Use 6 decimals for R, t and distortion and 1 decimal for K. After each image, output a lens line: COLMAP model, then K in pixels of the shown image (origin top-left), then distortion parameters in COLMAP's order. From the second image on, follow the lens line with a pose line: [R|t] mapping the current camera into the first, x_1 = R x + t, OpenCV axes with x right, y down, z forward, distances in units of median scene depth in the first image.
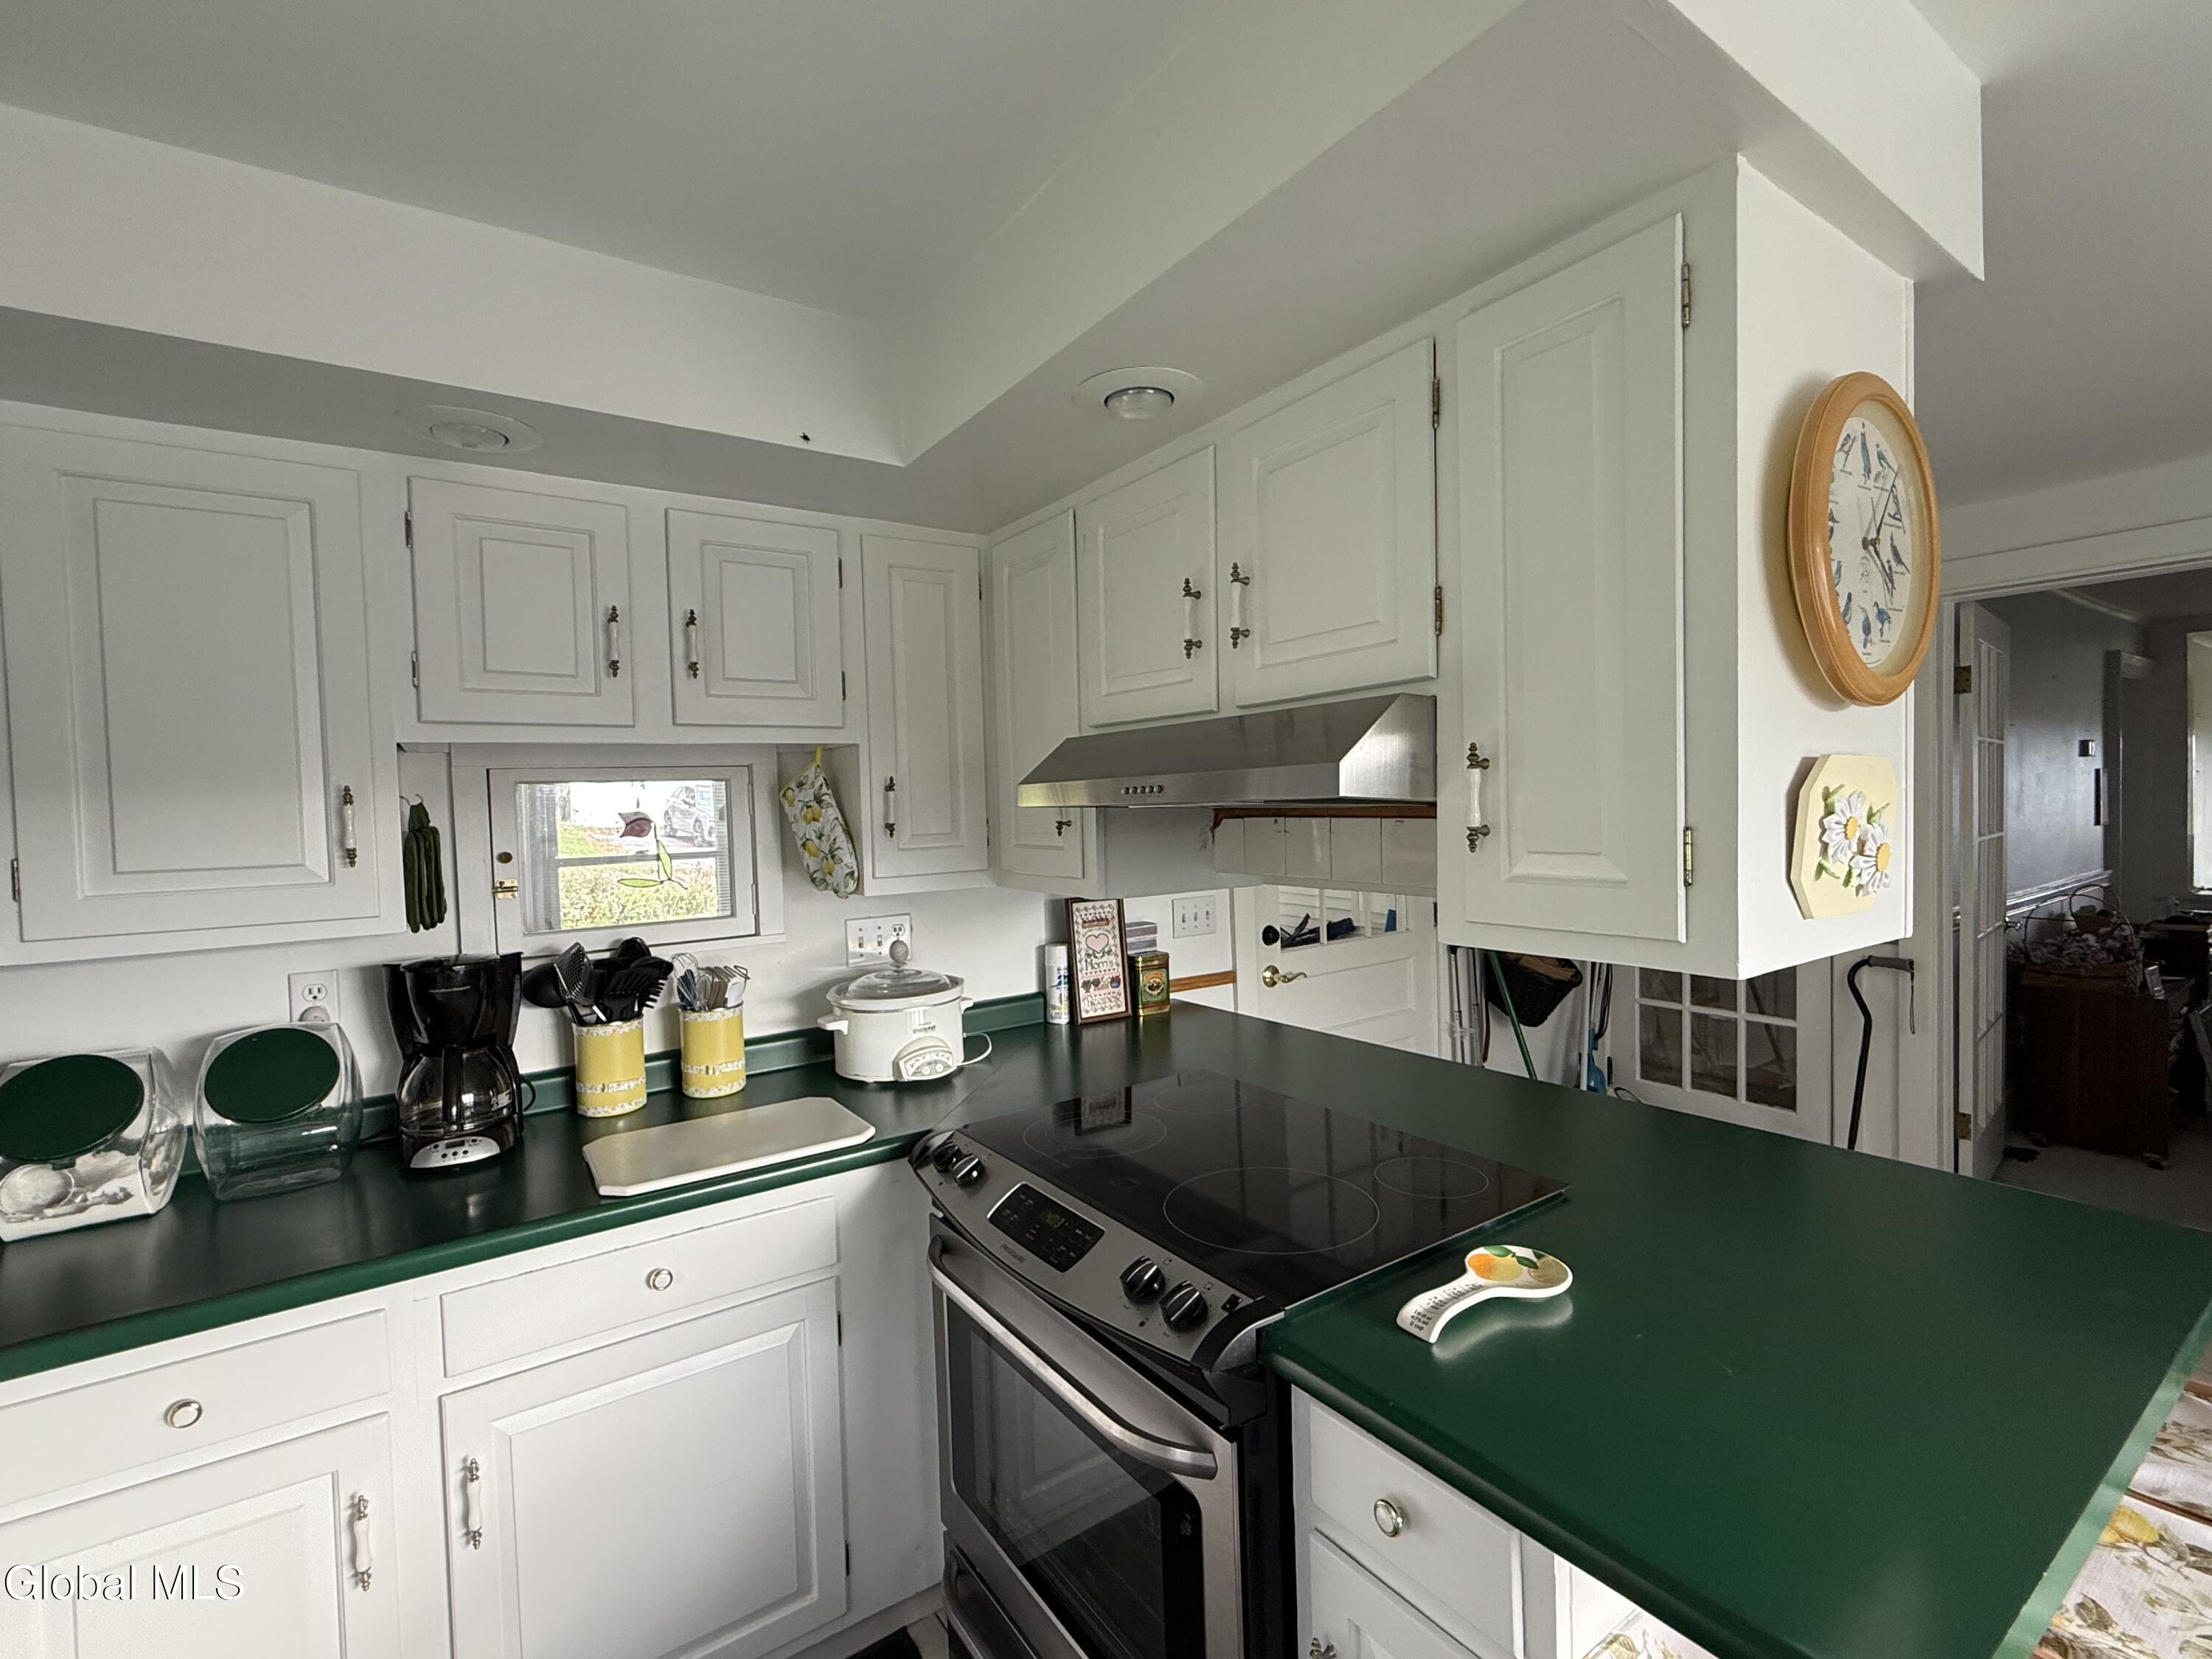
lens RADIAL K [[981.9, 0, 1113.7], [0, 981.9, 835.7], [0, 0, 1]] dist [-0.001099, -0.000361]
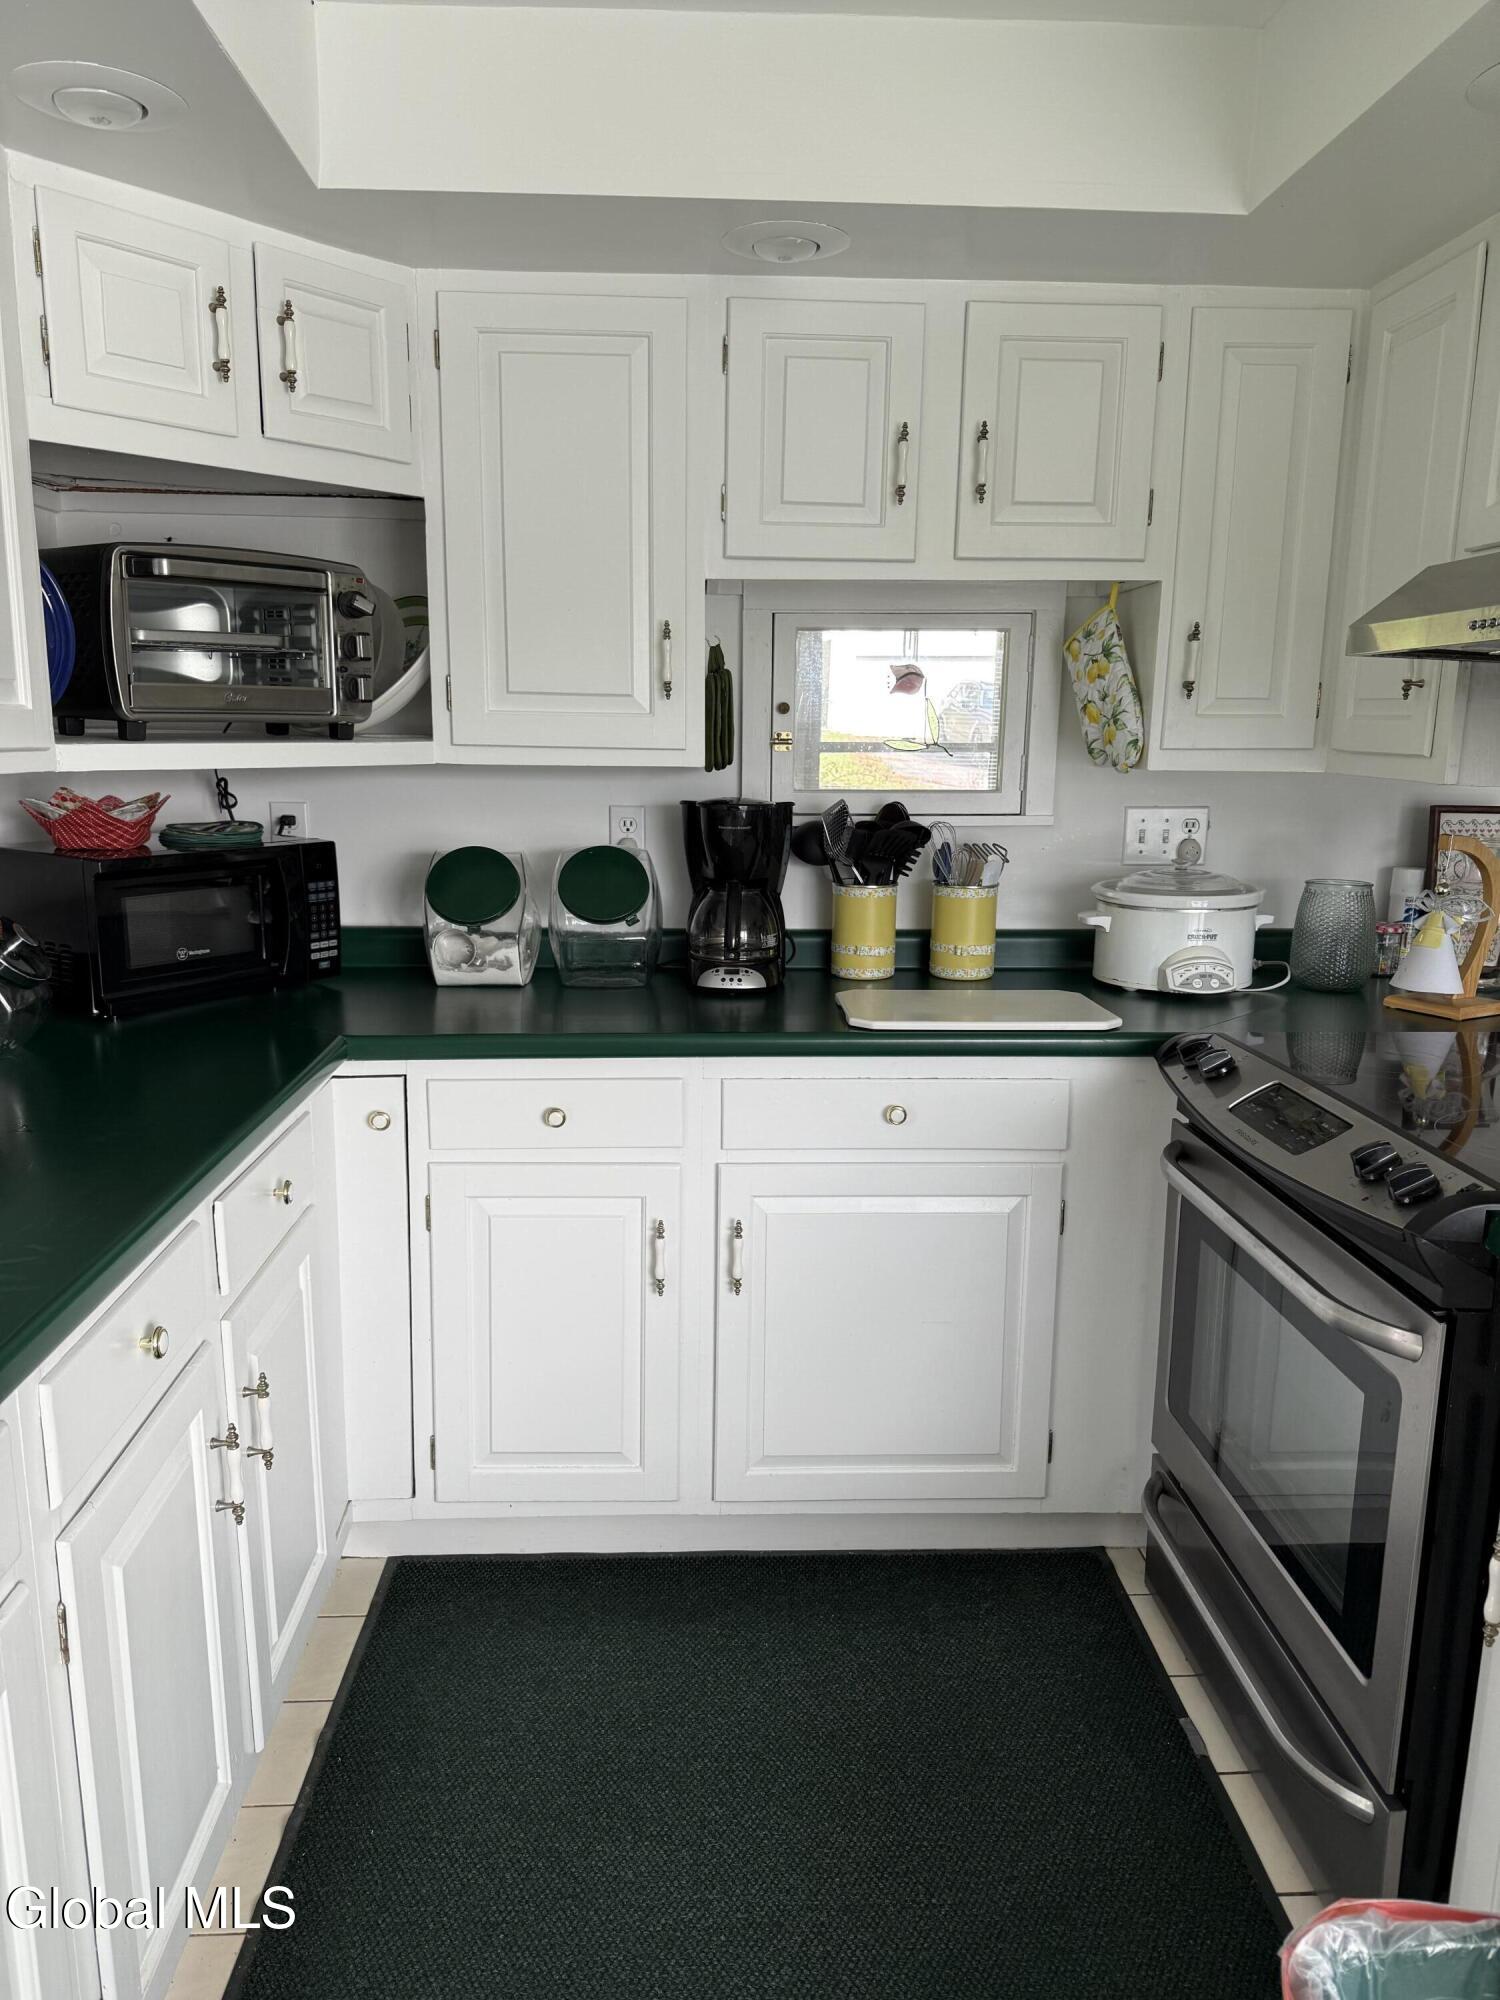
lens RADIAL K [[1386.5, 0, 750.0], [0, 1386.5, 1000.0], [0, 0, 1]] dist [0.178076, -0.398830]
pose [[0.846753, 0.142374, -0.512582, 0.112350], [-0.054447, 0.981656, 0.182719, 0.057904], [0.529193, -0.126809, 0.838972, -0.233743]]
